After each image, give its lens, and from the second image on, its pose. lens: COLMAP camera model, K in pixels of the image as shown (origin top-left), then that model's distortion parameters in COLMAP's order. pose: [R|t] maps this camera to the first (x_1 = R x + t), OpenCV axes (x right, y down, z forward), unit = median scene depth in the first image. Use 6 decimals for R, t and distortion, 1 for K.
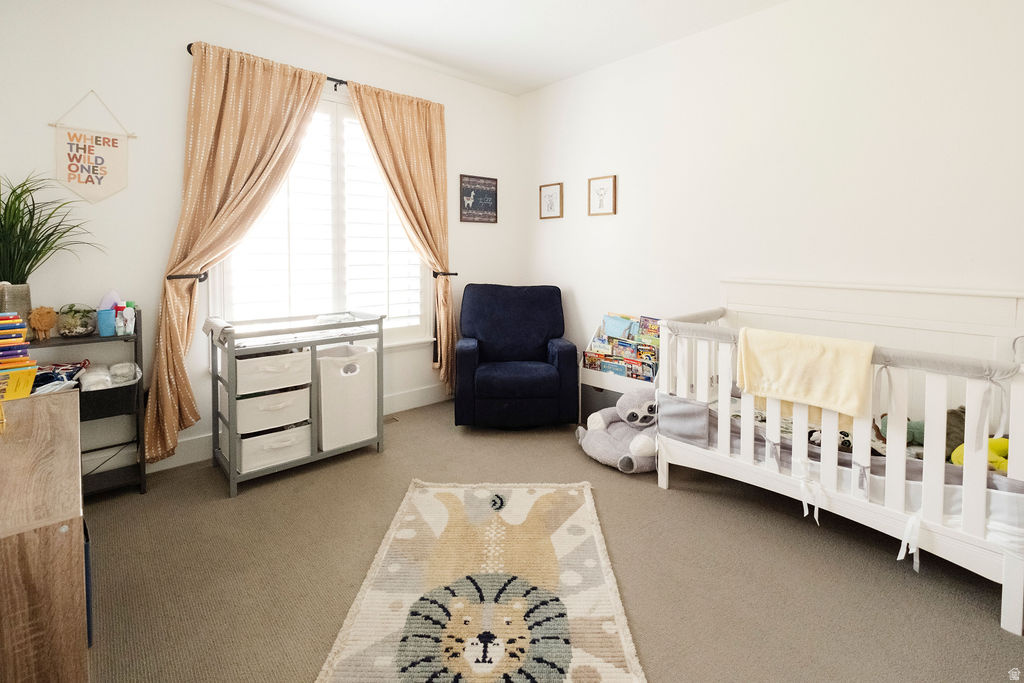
lens RADIAL K [[451.8, 0, 512.0], [0, 451.8, 341.5], [0, 0, 1]] dist [-0.000334, -0.000279]
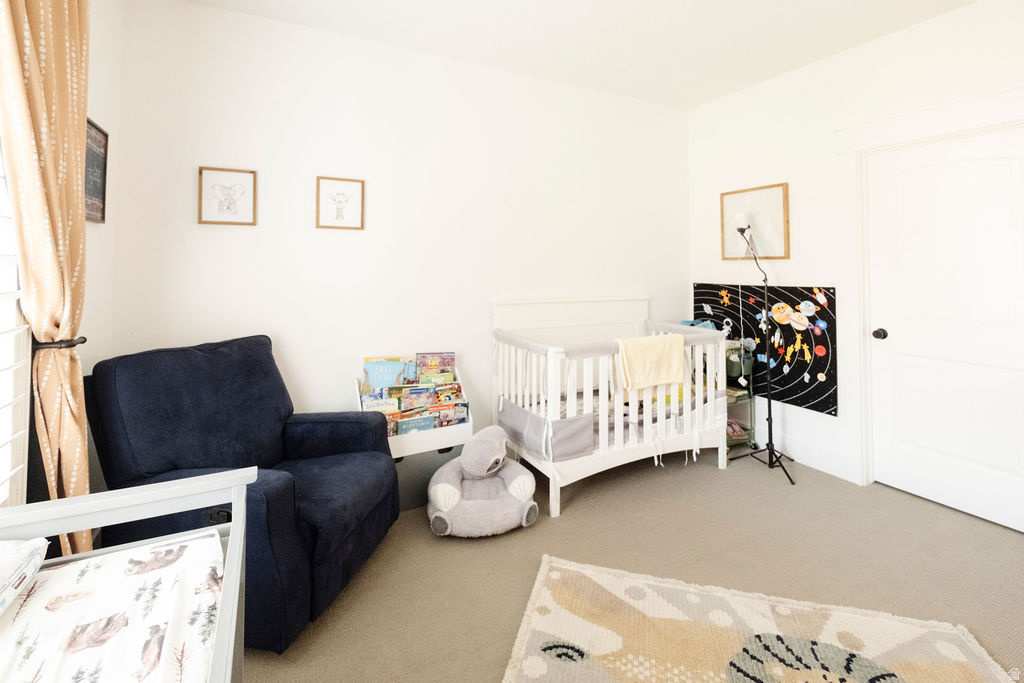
lens RADIAL K [[477.8, 0, 511.9], [0, 477.8, 305.9], [0, 0, 1]] dist [0.000206, -0.000993]
pose [[0.252334, -0.085982, 0.963813, -0.709884], [0.187145, 0.981575, 0.038571, -0.198251], [-0.949370, 0.170640, 0.263776, 0.812596]]
